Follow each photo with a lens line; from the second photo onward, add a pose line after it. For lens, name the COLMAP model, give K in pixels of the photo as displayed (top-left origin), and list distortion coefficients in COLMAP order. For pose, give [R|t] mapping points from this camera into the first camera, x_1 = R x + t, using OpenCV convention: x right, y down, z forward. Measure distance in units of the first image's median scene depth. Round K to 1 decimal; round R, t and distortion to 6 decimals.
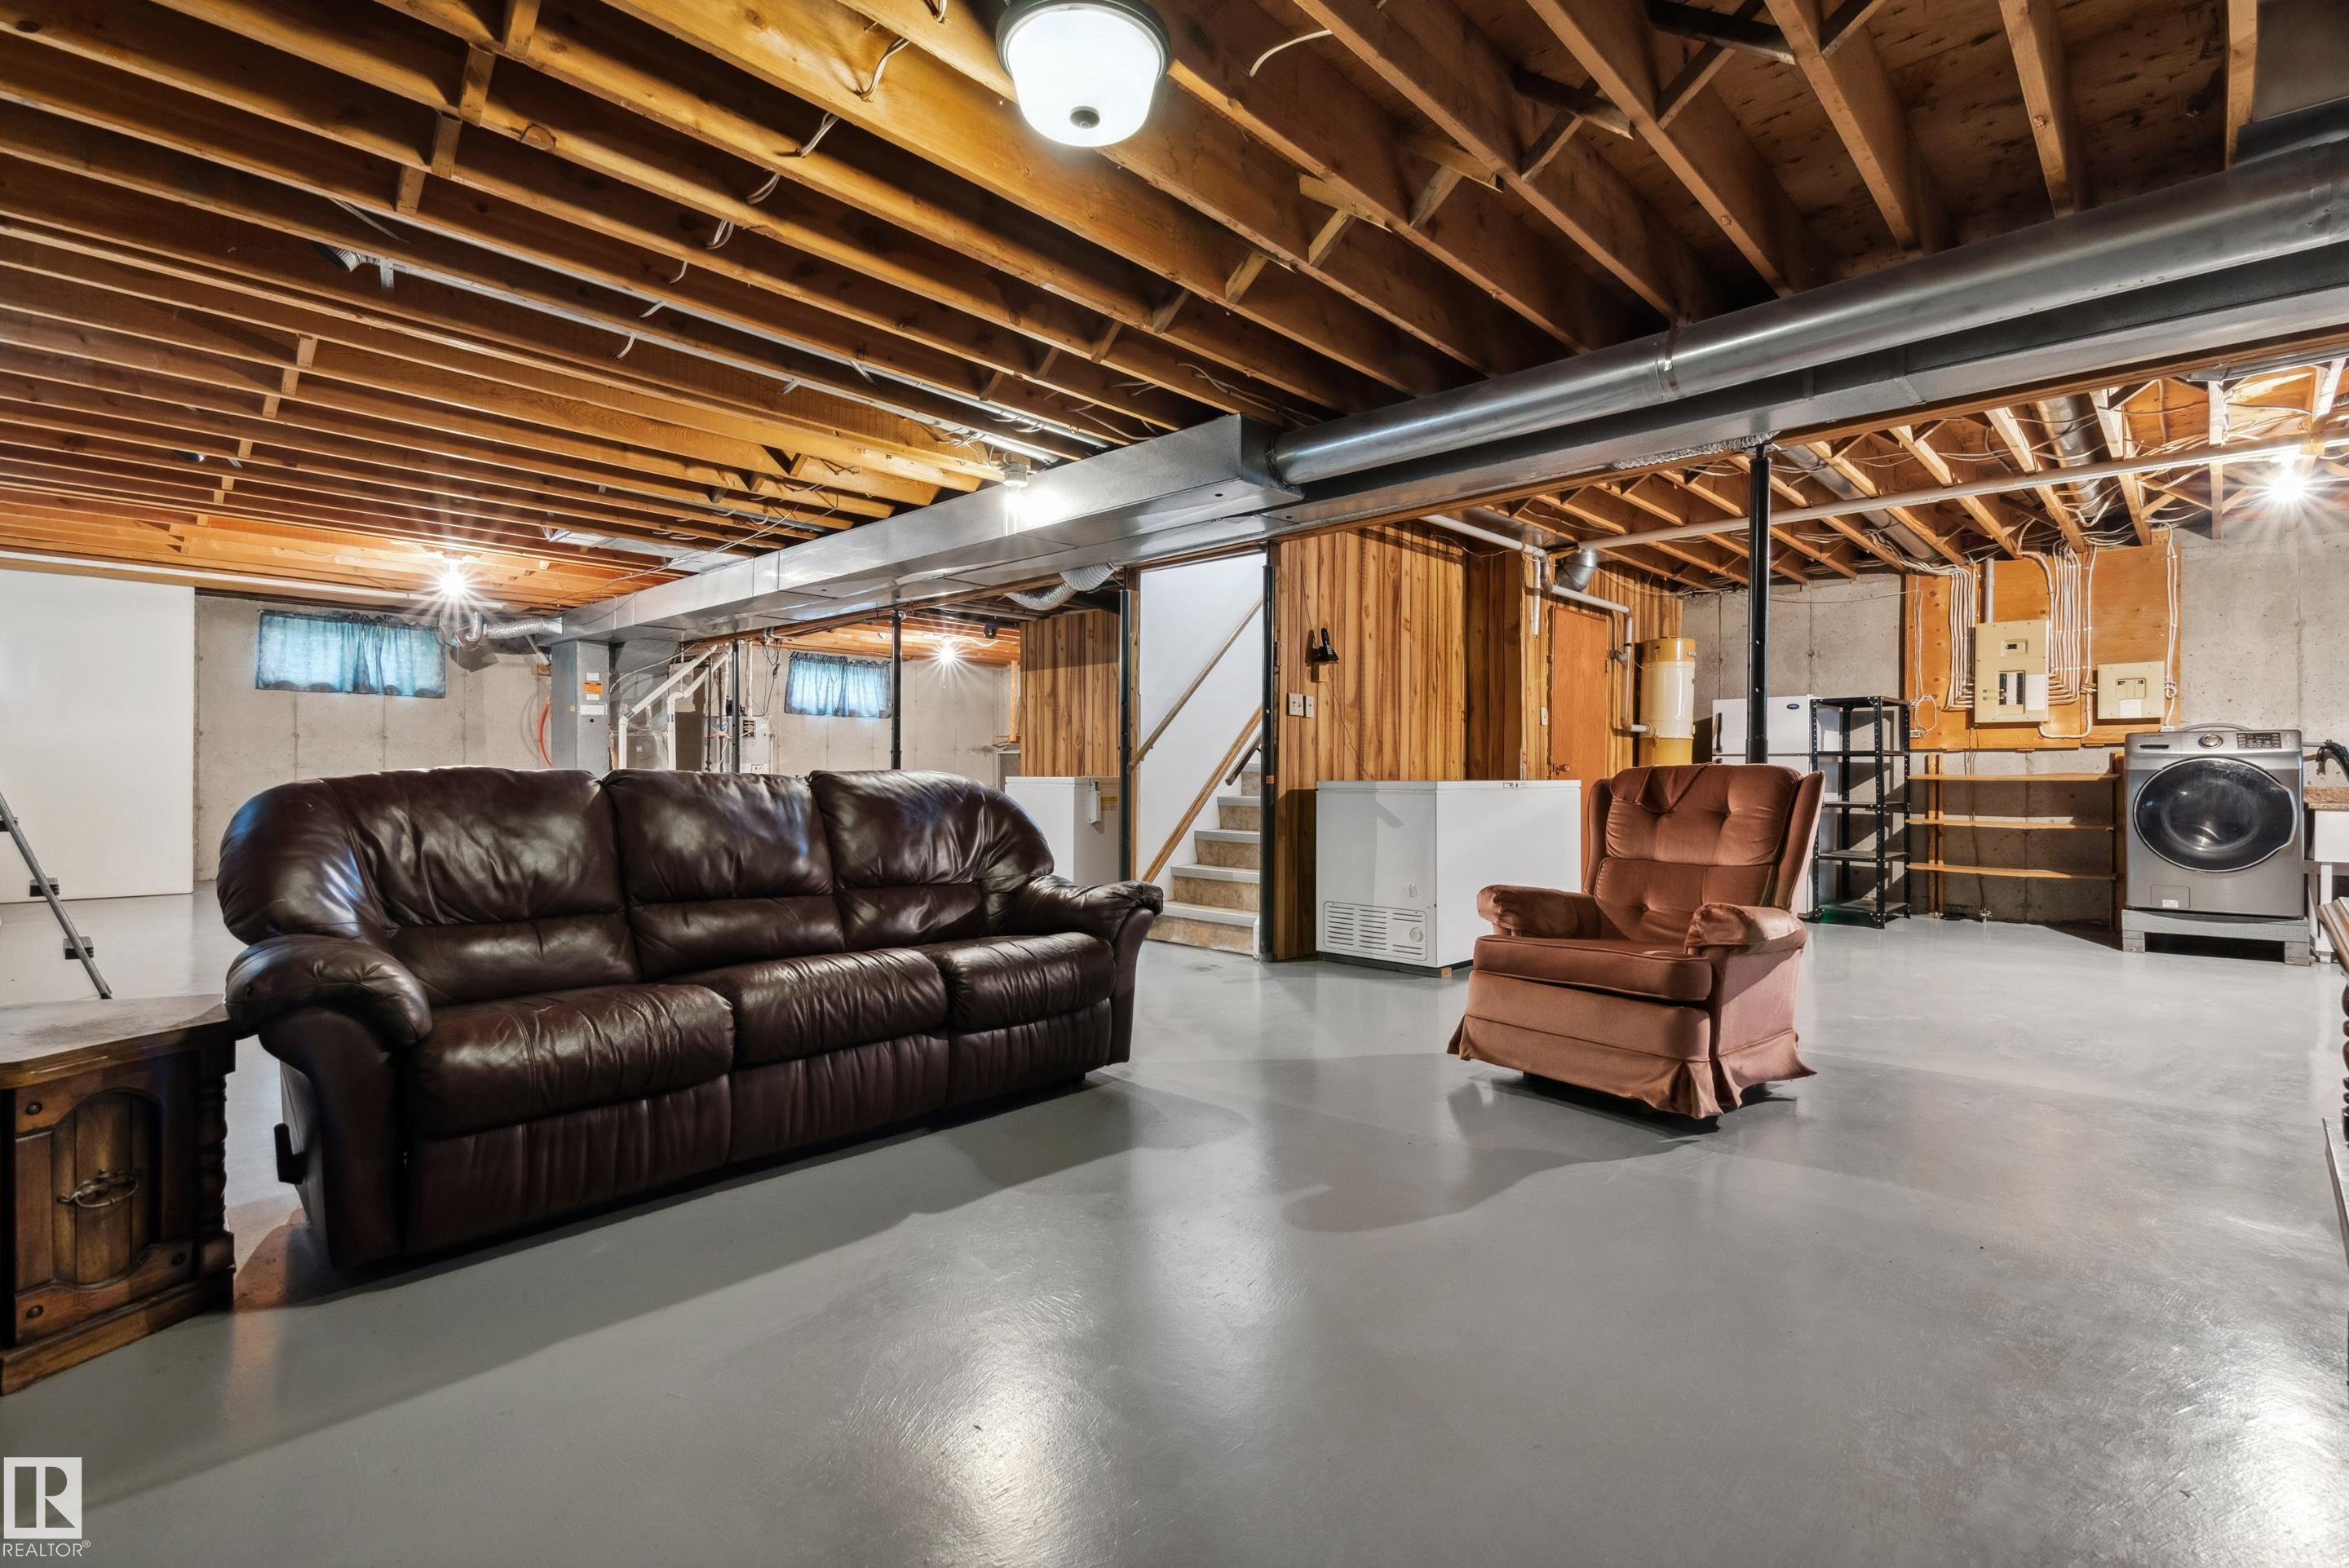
lens RADIAL K [[1071.4, 0, 1187.6], [0, 1071.4, 761.8], [0, 0, 1]] dist [0.041347, -0.016221]
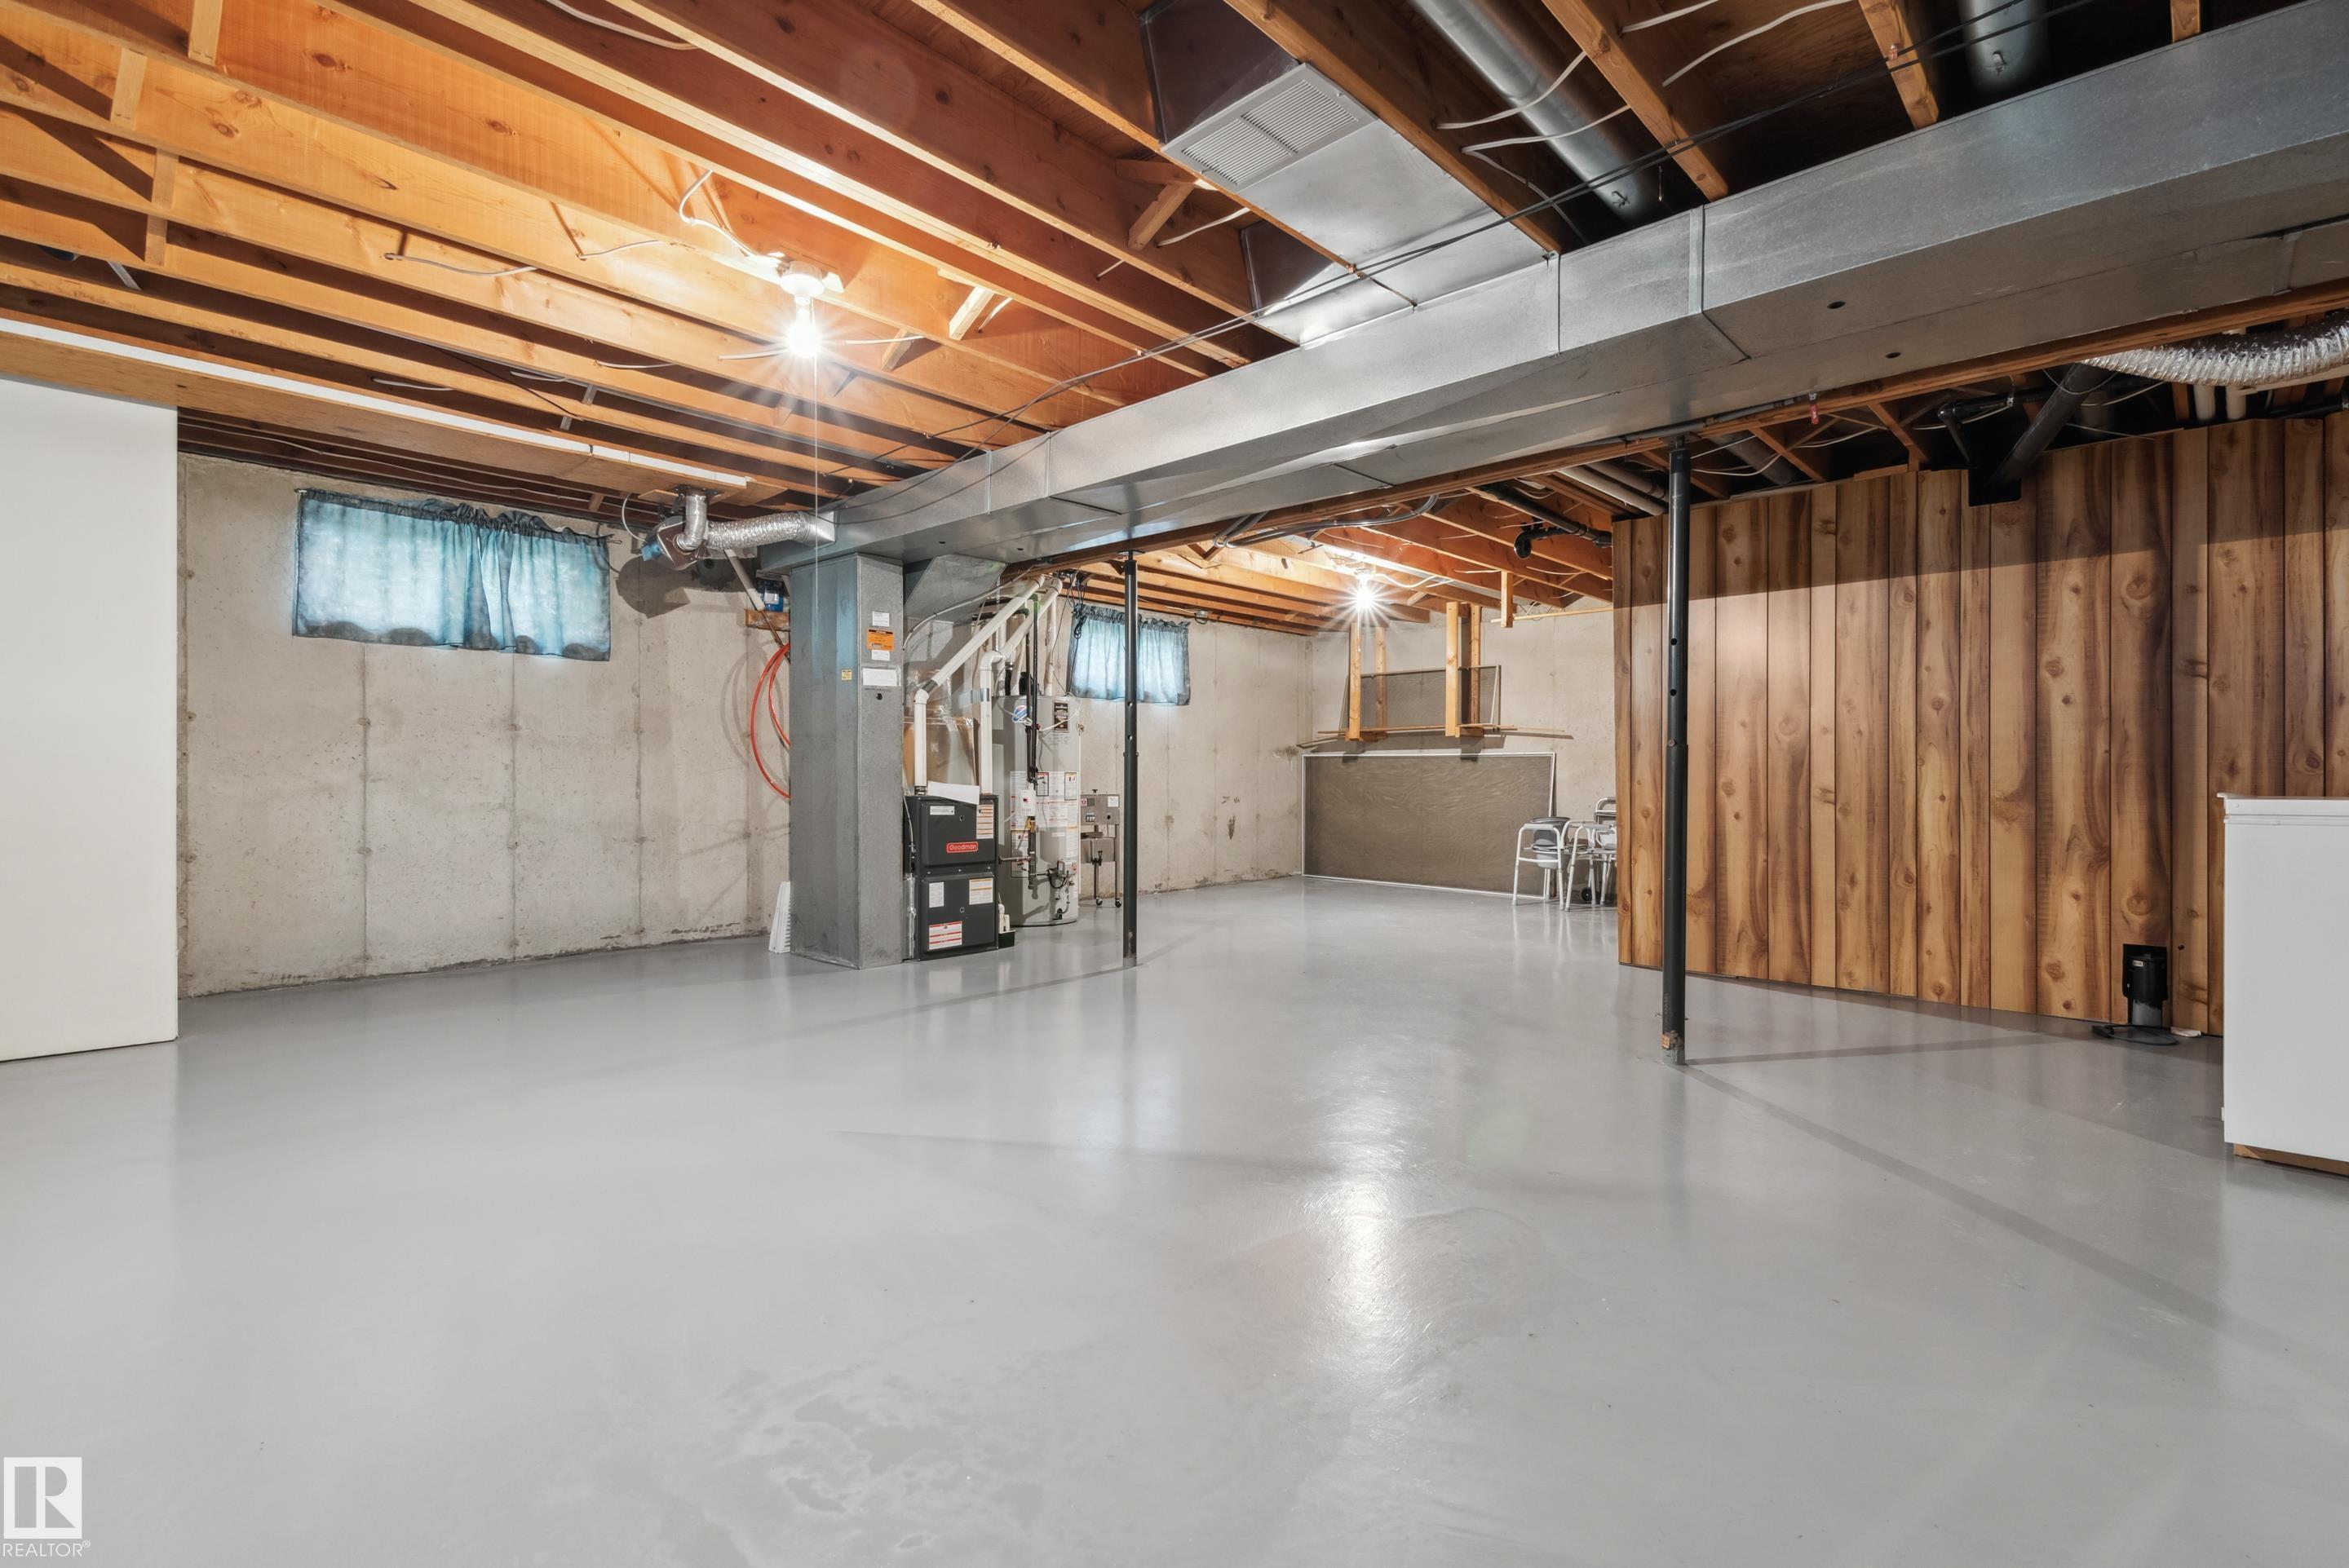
lens RADIAL K [[1066.8, 0, 1183.2], [0, 1066.8, 773.3], [0, 0, 1]] dist [0.038888, -0.015247]
pose [[0.999942, -0.003902, 0.009994, -0.416241], [0.003872, 0.999988, 0.003077, 0.001221], [-0.010006, -0.003038, 0.999945, 0.457599]]
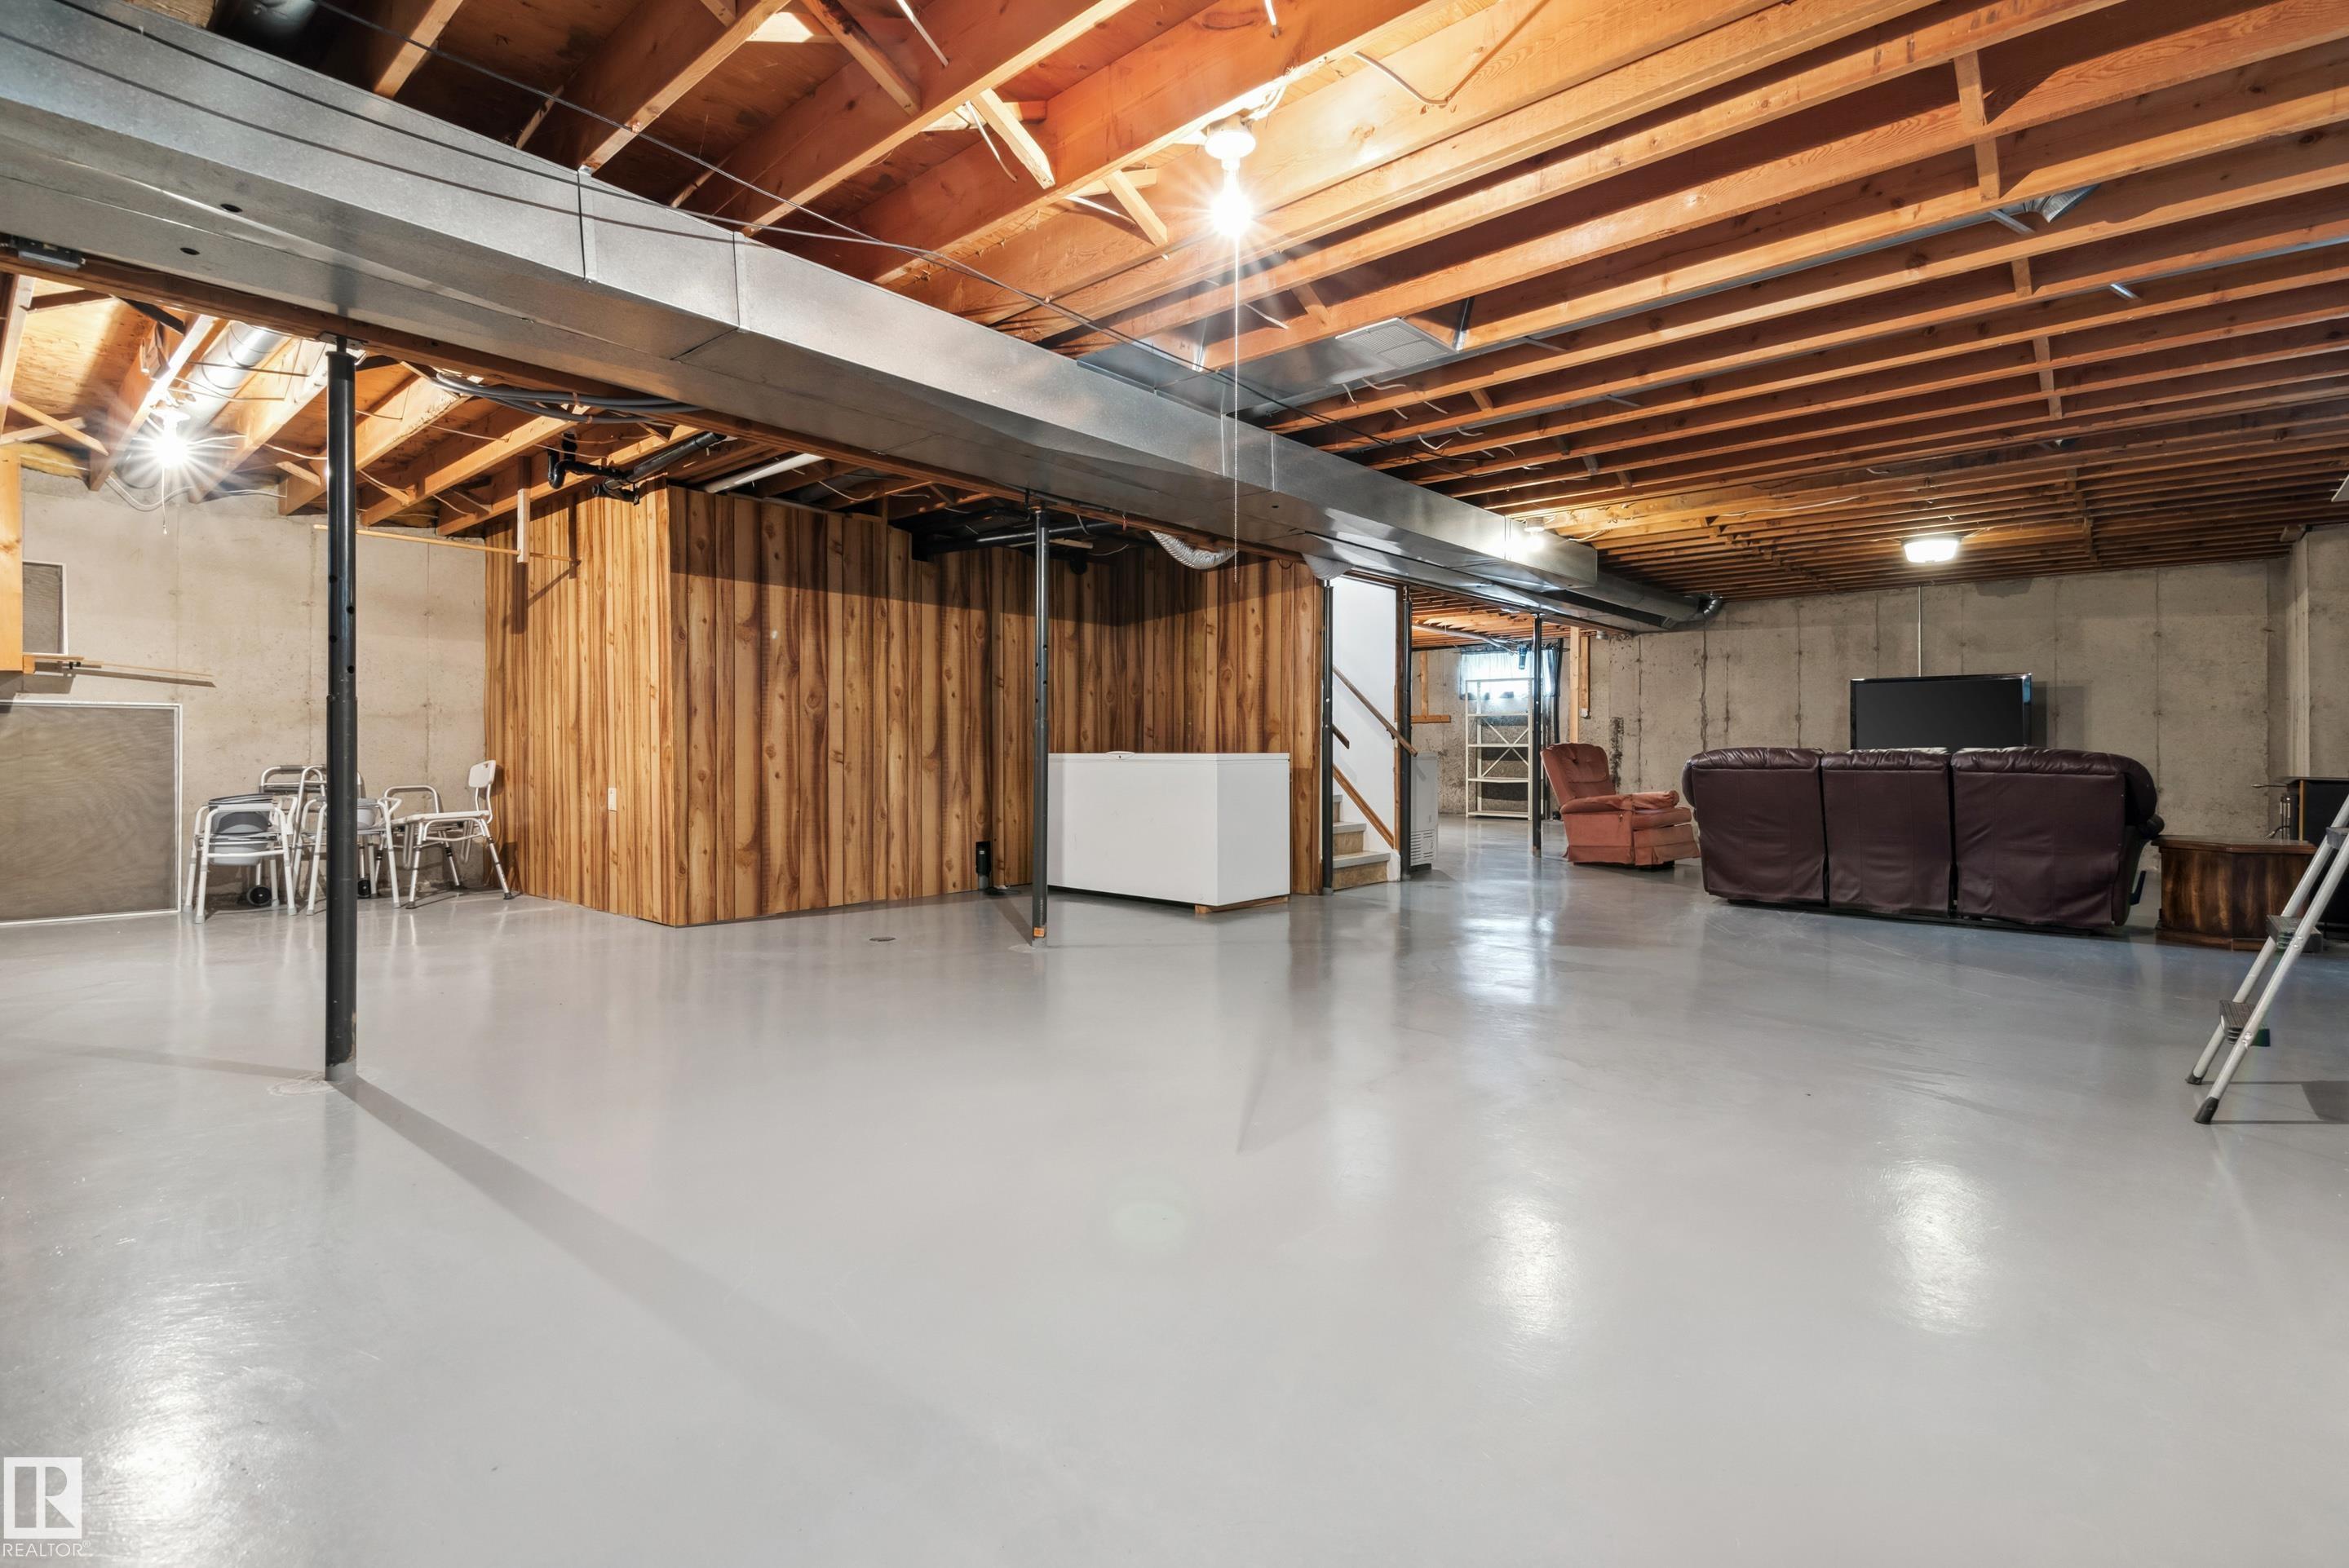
lens RADIAL K [[1071.4, 0, 1187.6], [0, 1071.4, 761.8], [0, 0, 1]] dist [0.041347, -0.016221]
pose [[-0.039890, -0.012481, 0.999126, -0.786901], [-0.001453, 0.999922, 0.012433, 0.009554], [-0.999203, -0.000955, -0.039905, 0.796034]]
